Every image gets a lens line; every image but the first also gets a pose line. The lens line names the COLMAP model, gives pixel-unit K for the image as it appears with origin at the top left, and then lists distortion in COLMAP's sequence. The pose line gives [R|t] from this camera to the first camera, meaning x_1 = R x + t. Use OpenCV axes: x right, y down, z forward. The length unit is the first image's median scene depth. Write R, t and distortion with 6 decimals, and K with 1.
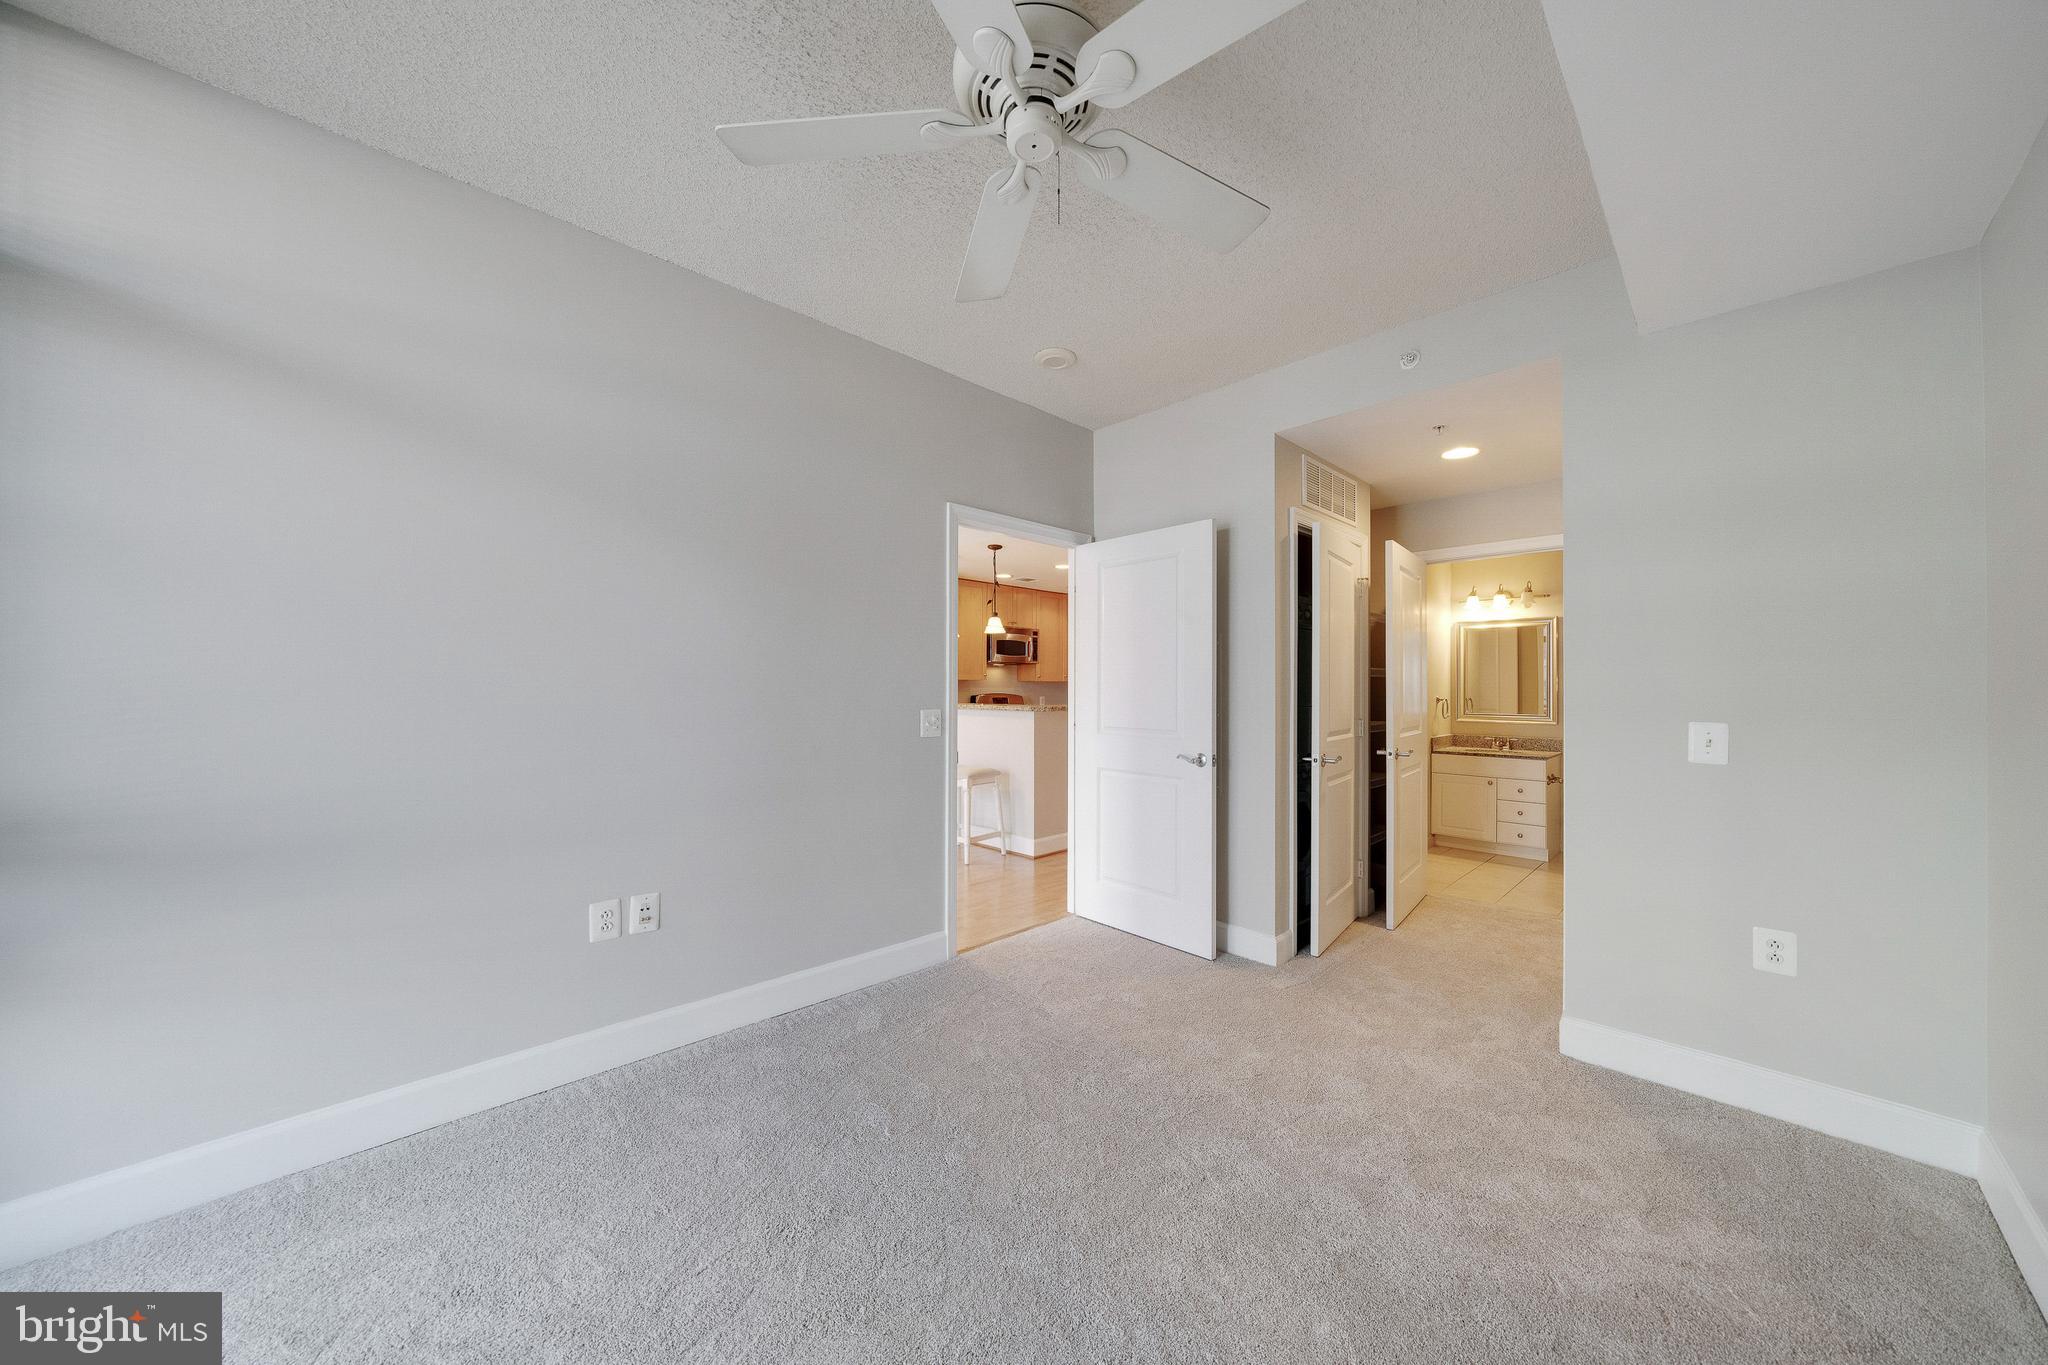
lens RADIAL K [[700.6, 0, 1022.7], [0, 700.6, 688.7], [0, 0, 1]] dist [-0.006299, -0.000063]
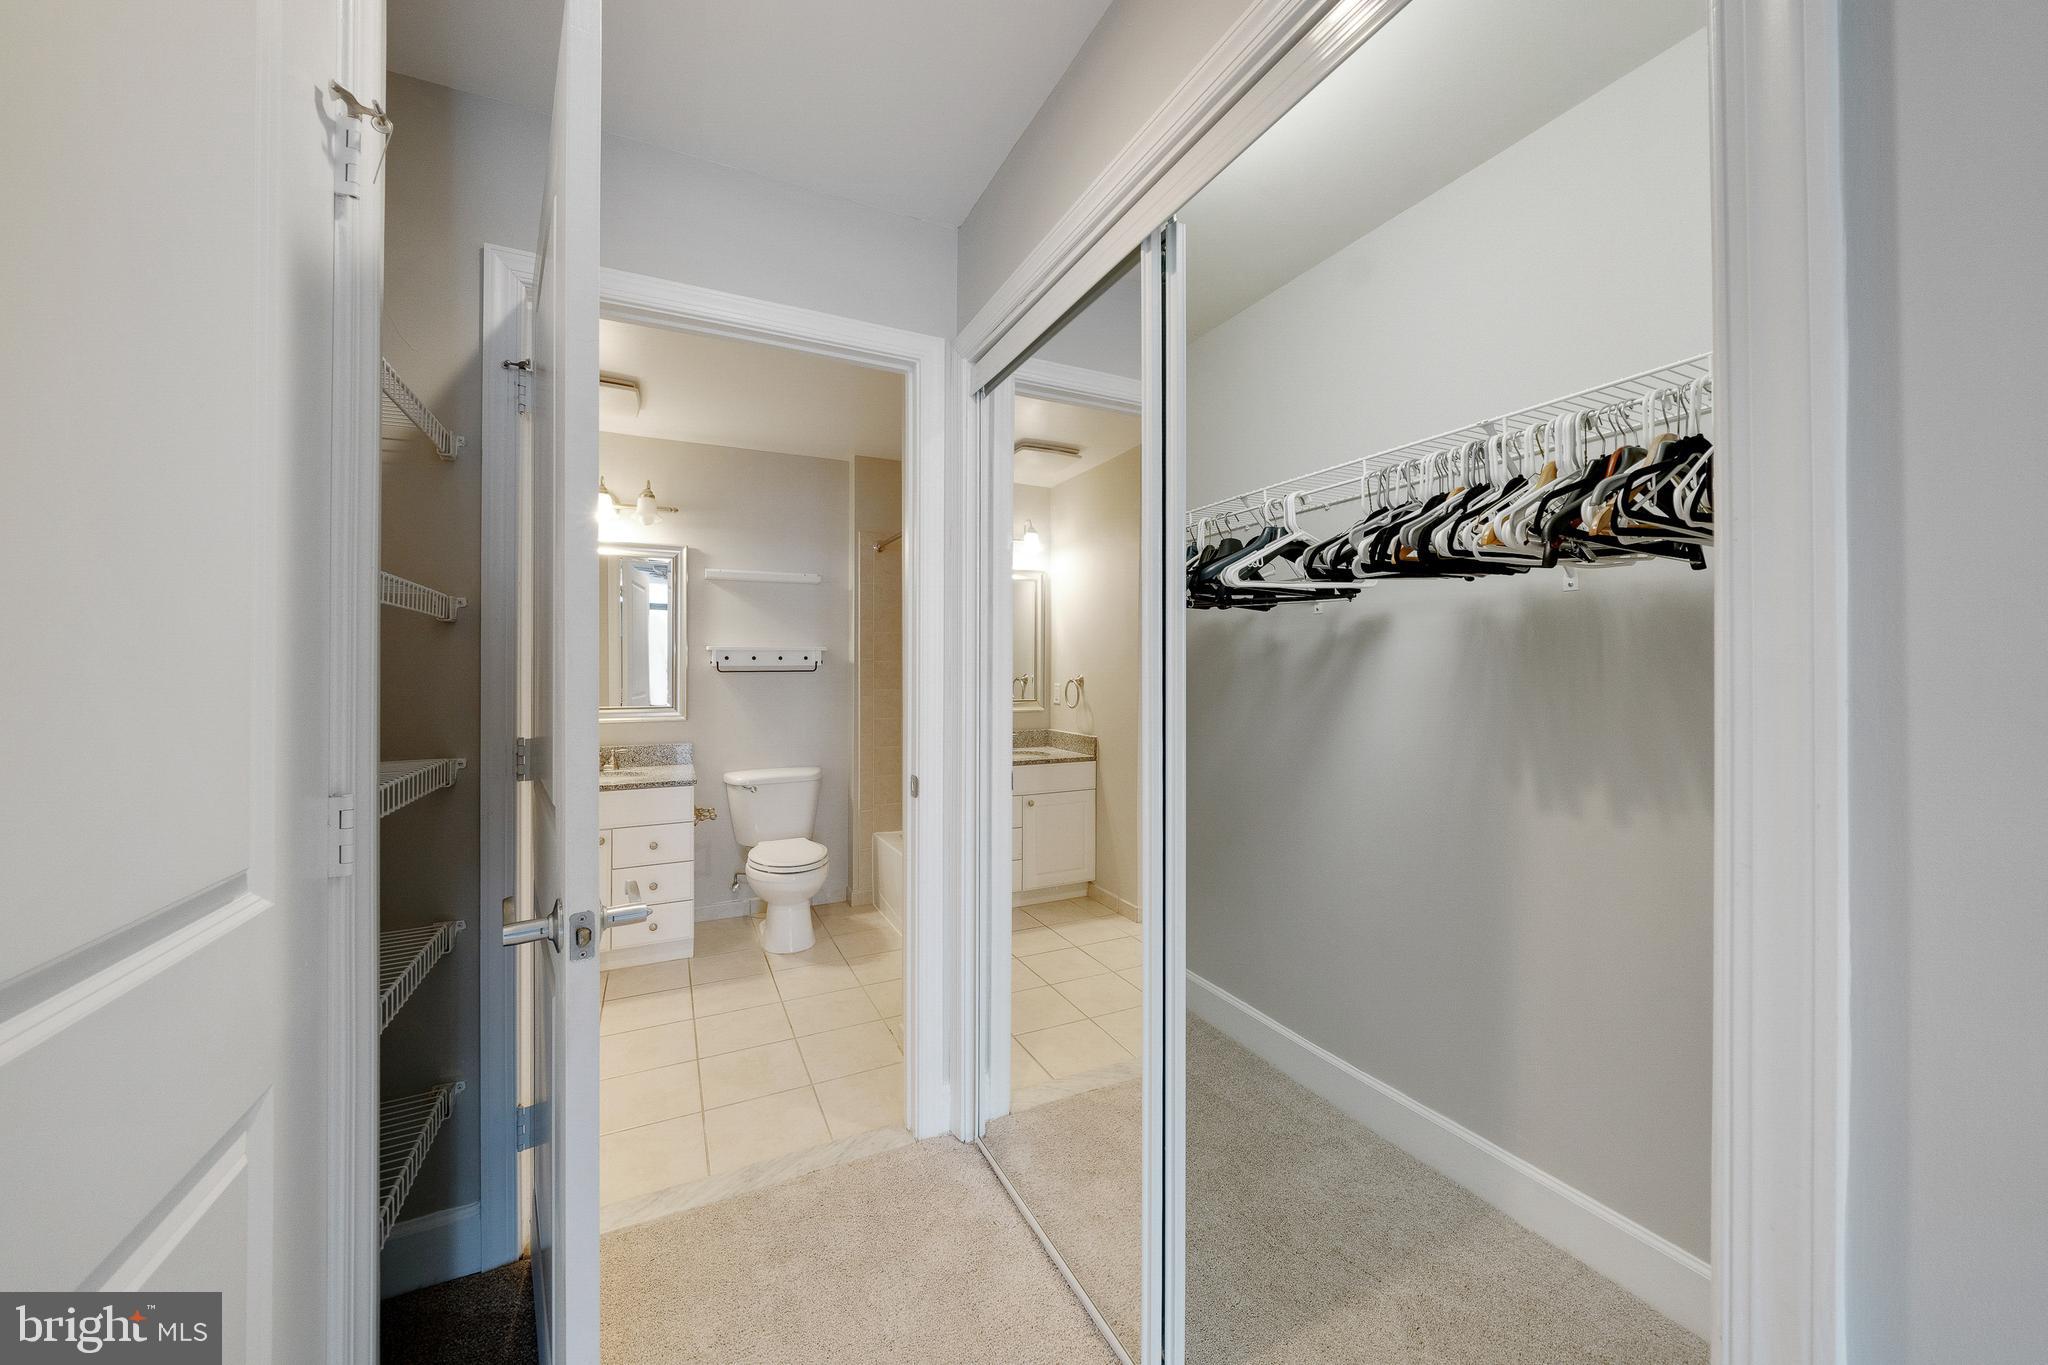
lens RADIAL K [[727.5, 0, 1028.9], [0, 727.5, 671.4], [0, 0, 1]] dist [-0.000313, -0.000016]
pose [[0.303107, 0.001818, 0.952955, 0.247863], [0.002919, 0.999992, -0.002836, 0.010445], [-0.952952, 0.003641, 0.303099, 0.531167]]
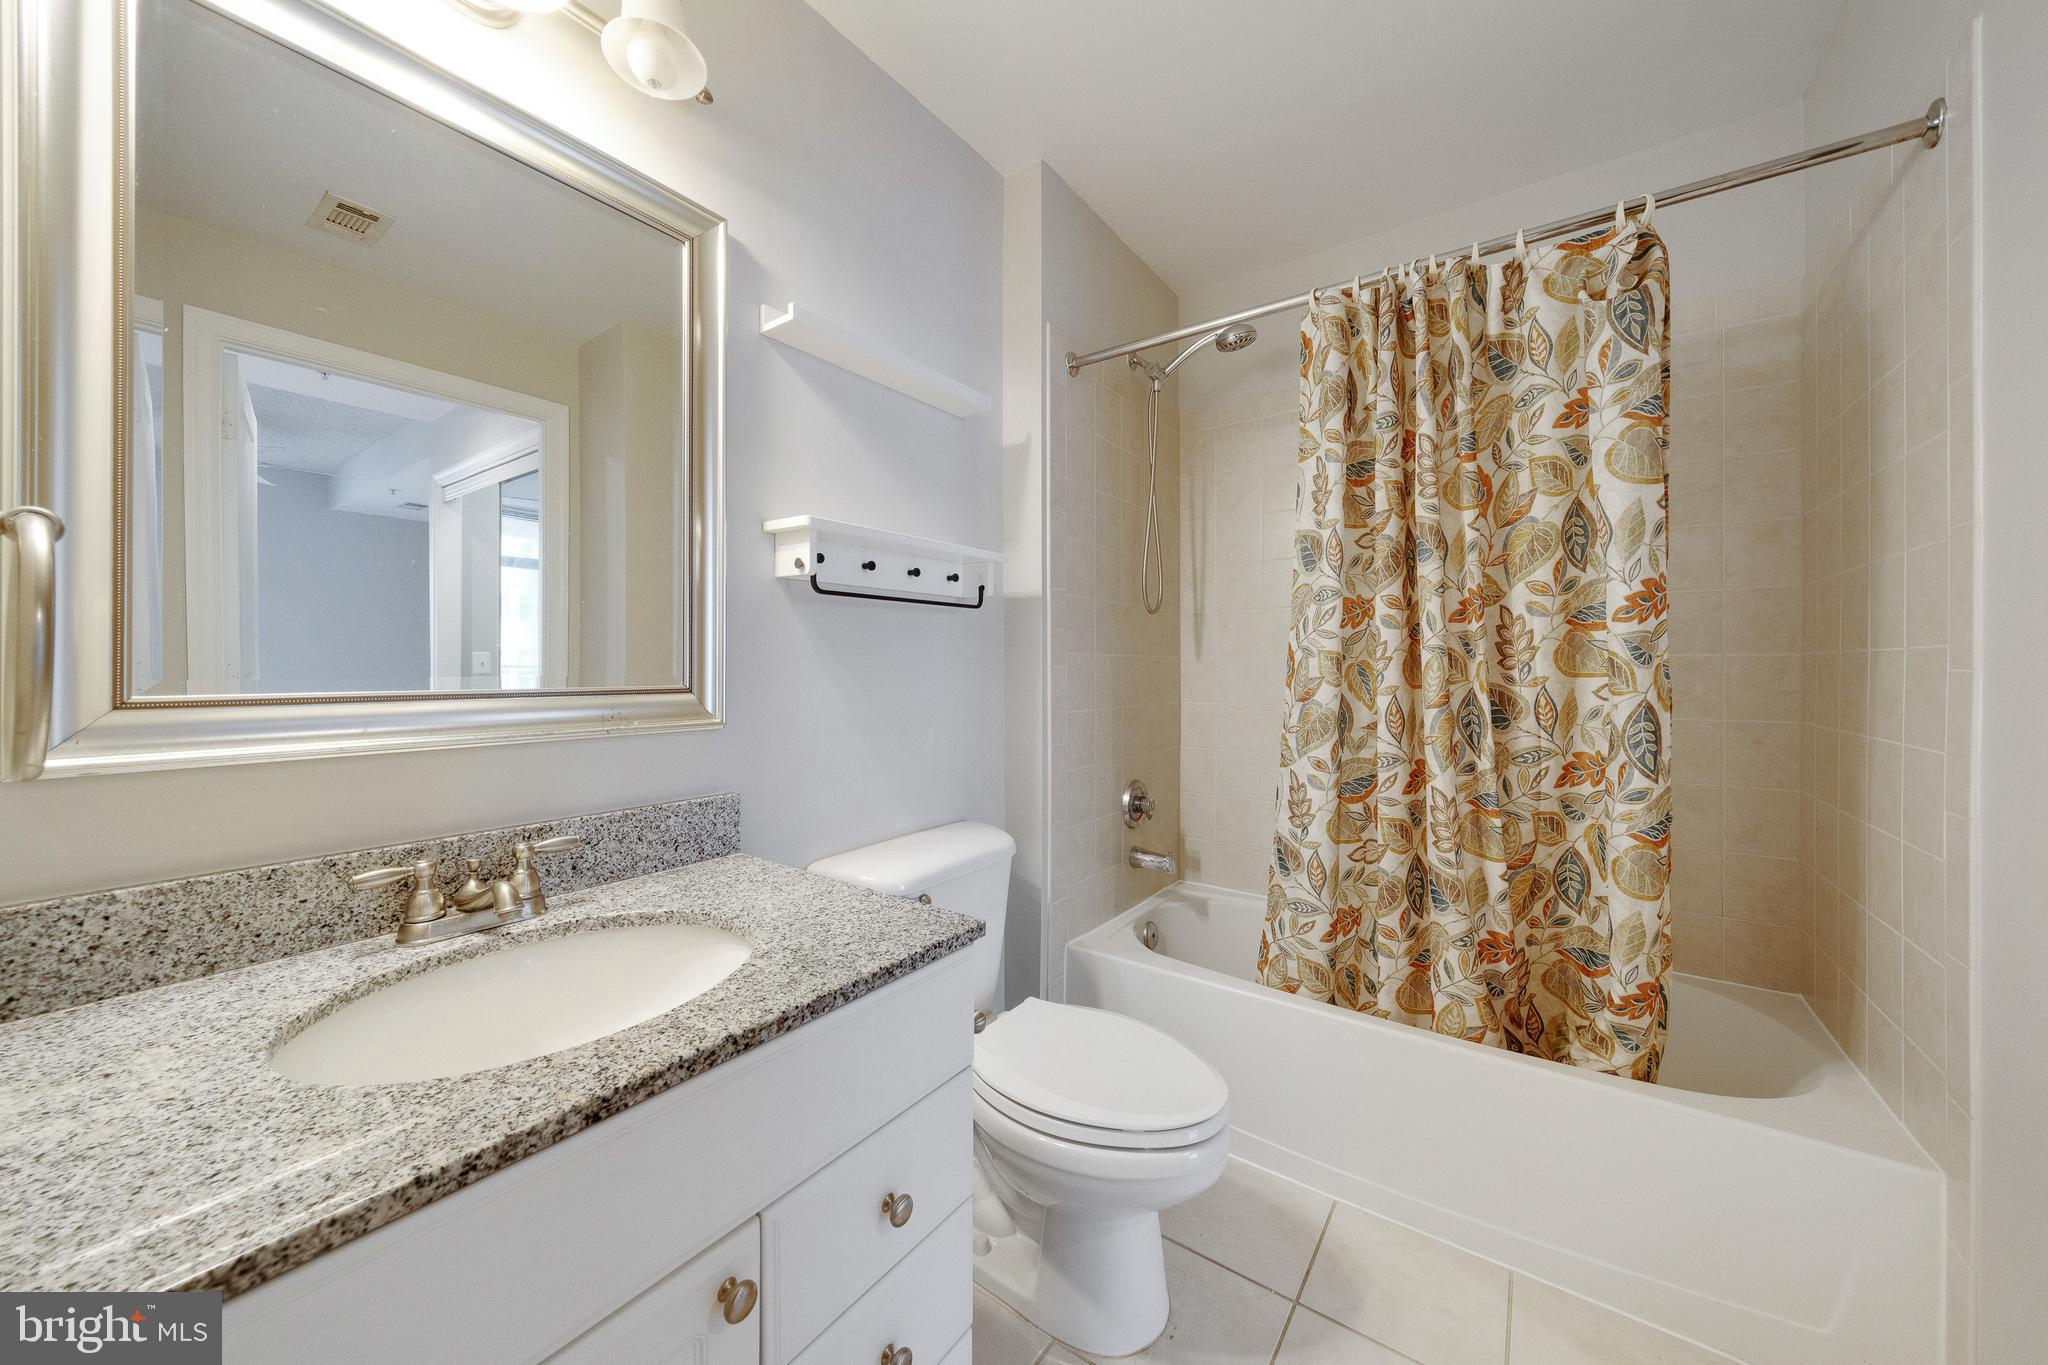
lens RADIAL K [[712.5, 0, 998.8], [0, 712.5, 658.9], [0, 0, 1]] dist [-0.001488, 0.000001]
pose [[-0.142393, 0.004530, 0.989800, 0.470089], [-0.005028, 0.999973, -0.005300, 0.025569], [-0.989797, -0.005731, -0.142367, 0.857841]]
